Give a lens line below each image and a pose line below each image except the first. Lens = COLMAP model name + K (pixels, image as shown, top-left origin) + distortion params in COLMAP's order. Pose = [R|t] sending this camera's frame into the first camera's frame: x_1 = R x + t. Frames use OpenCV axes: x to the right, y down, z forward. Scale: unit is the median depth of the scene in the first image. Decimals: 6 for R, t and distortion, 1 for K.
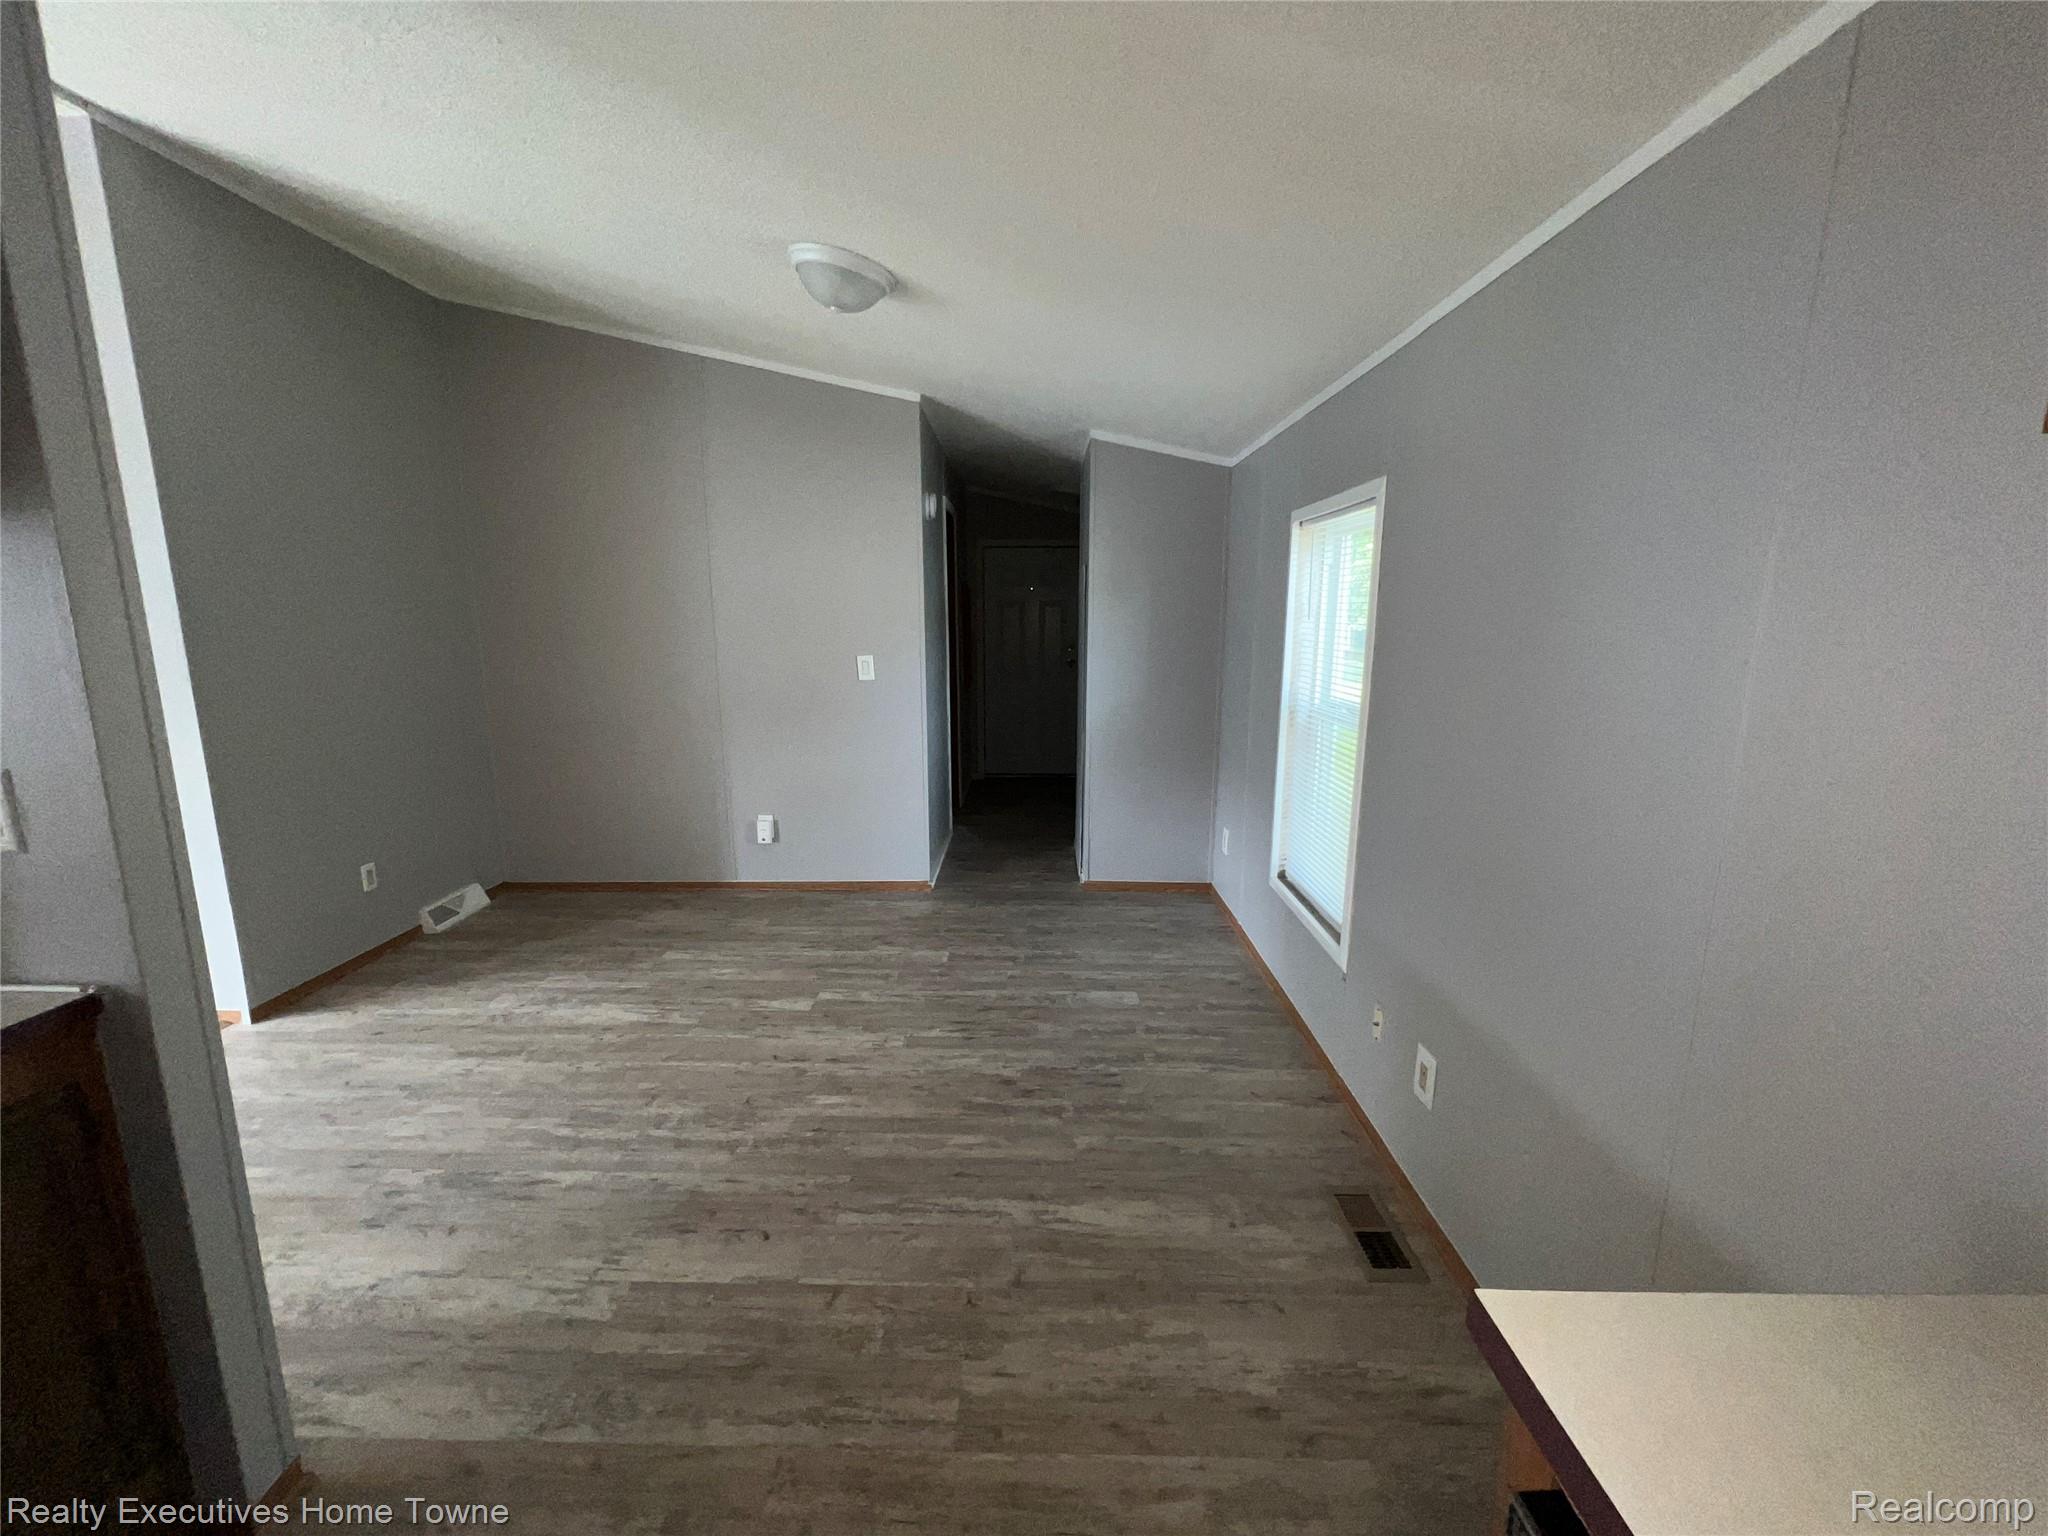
lens RADIAL K [[812.8, 0, 1024.0], [0, 812.8, 768.0], [0, 0, 1]] dist [-0.000689, -0.000385]
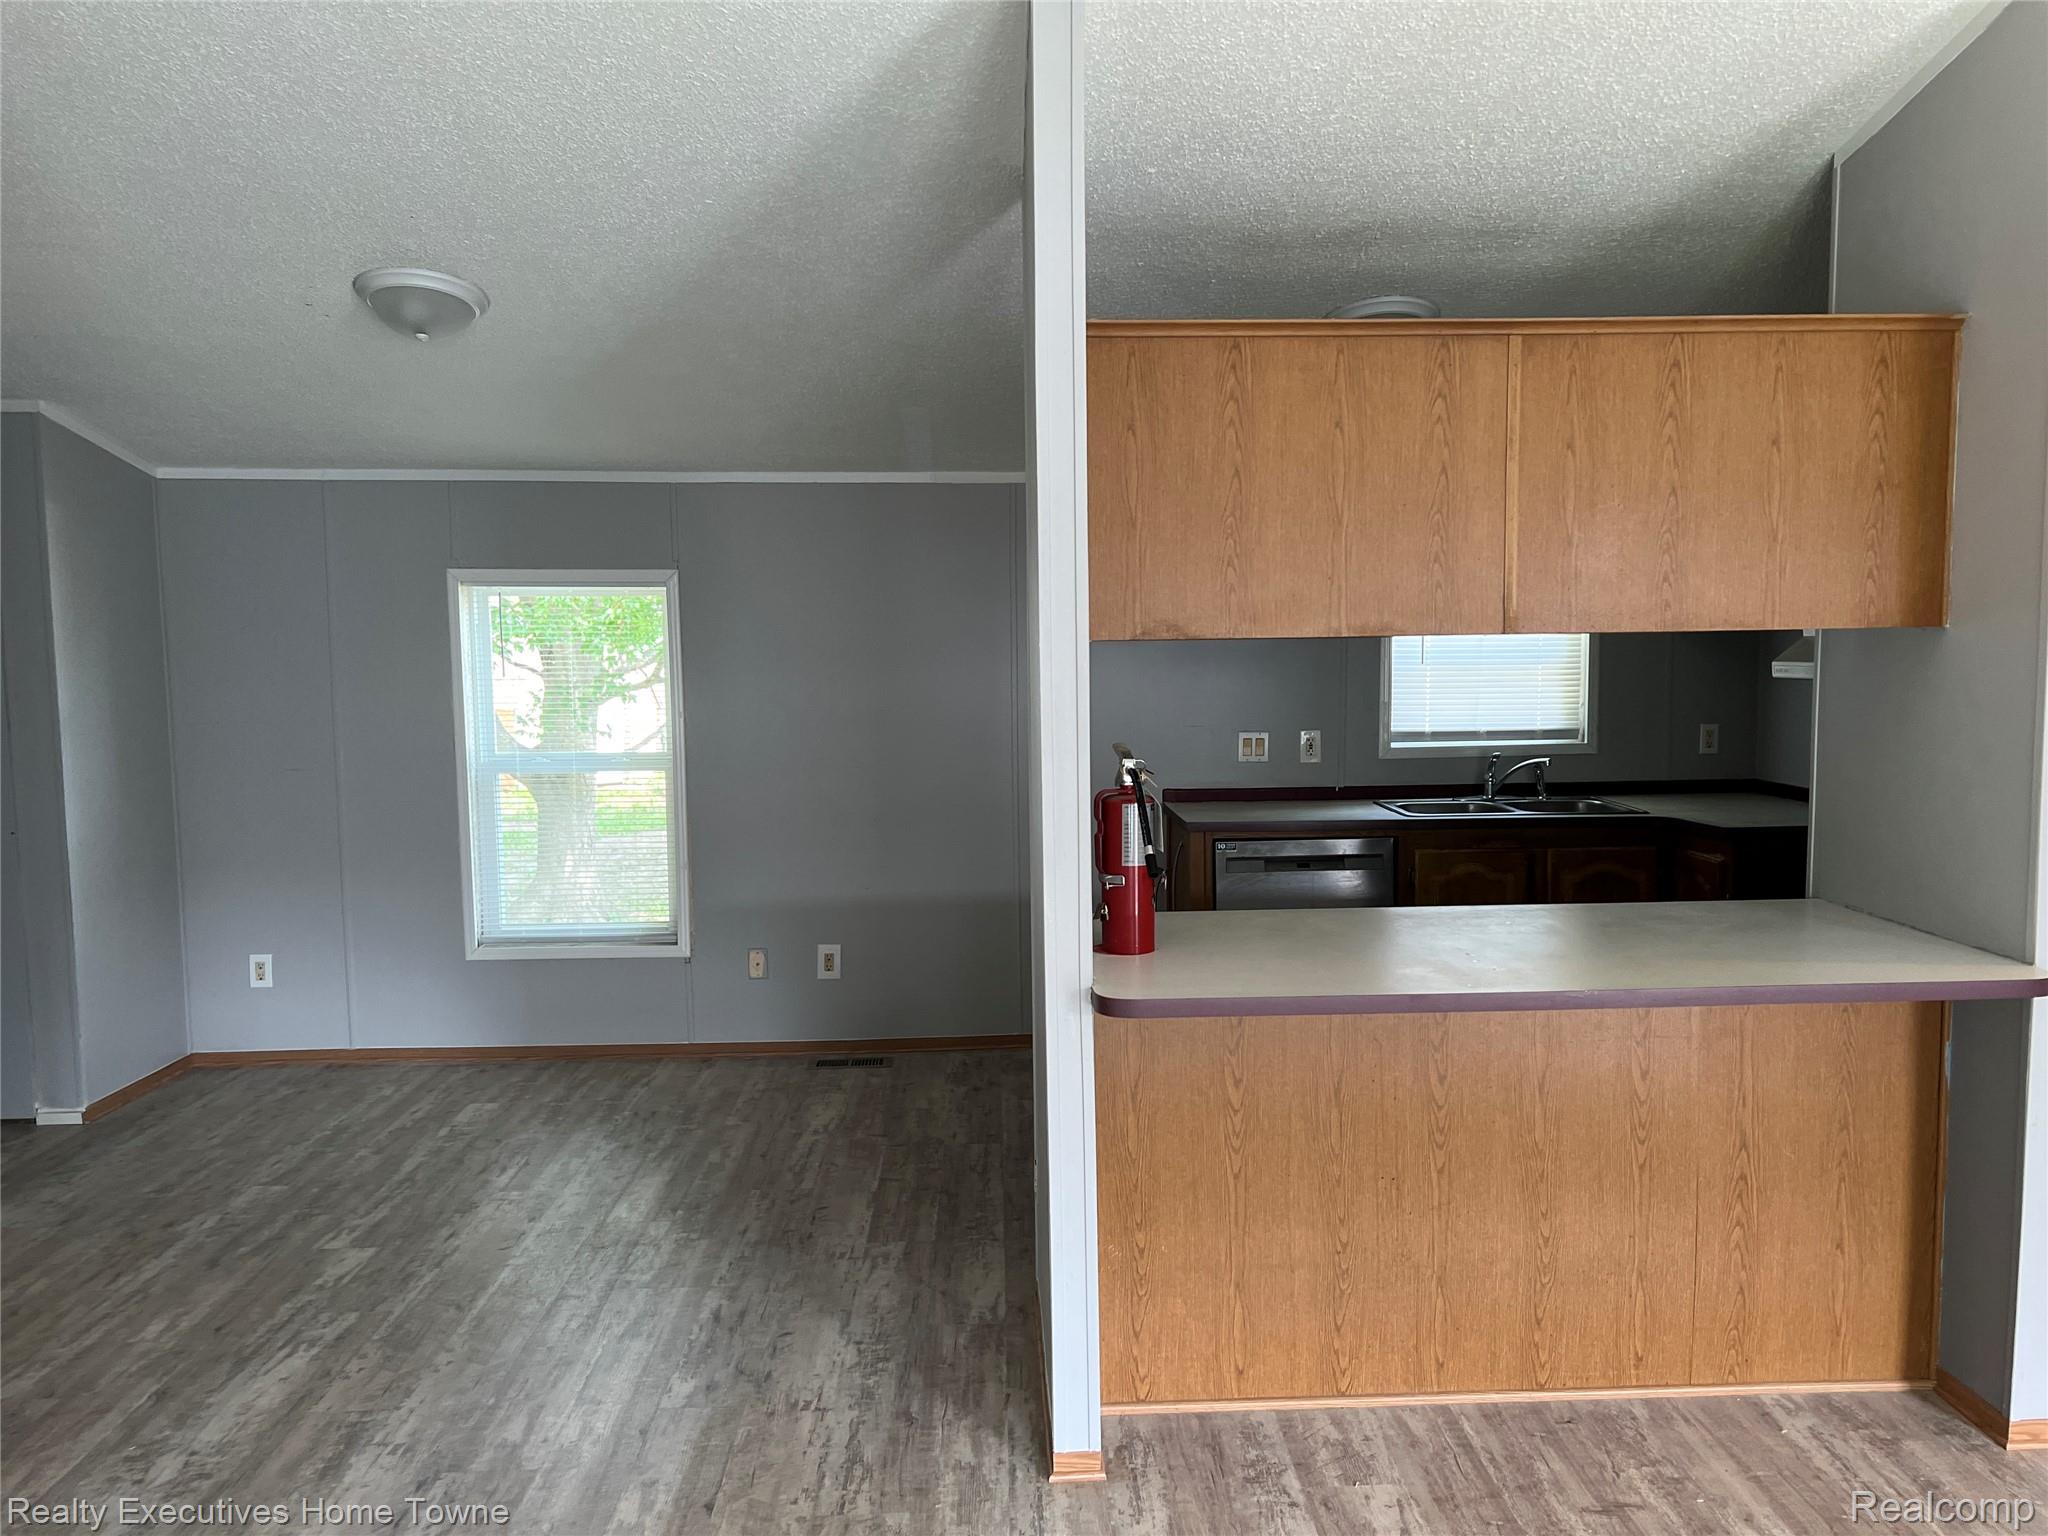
lens RADIAL K [[1497.5, 0, 1024.0], [0, 1497.5, 768.0], [0, 0, 1]] dist [0.066386, -0.093738]
pose [[-0.038370, -0.088980, 0.995294, -1.543176], [0.191689, 0.976874, 0.094724, -0.120093], [-0.980705, 0.194422, -0.020426, 0.407604]]
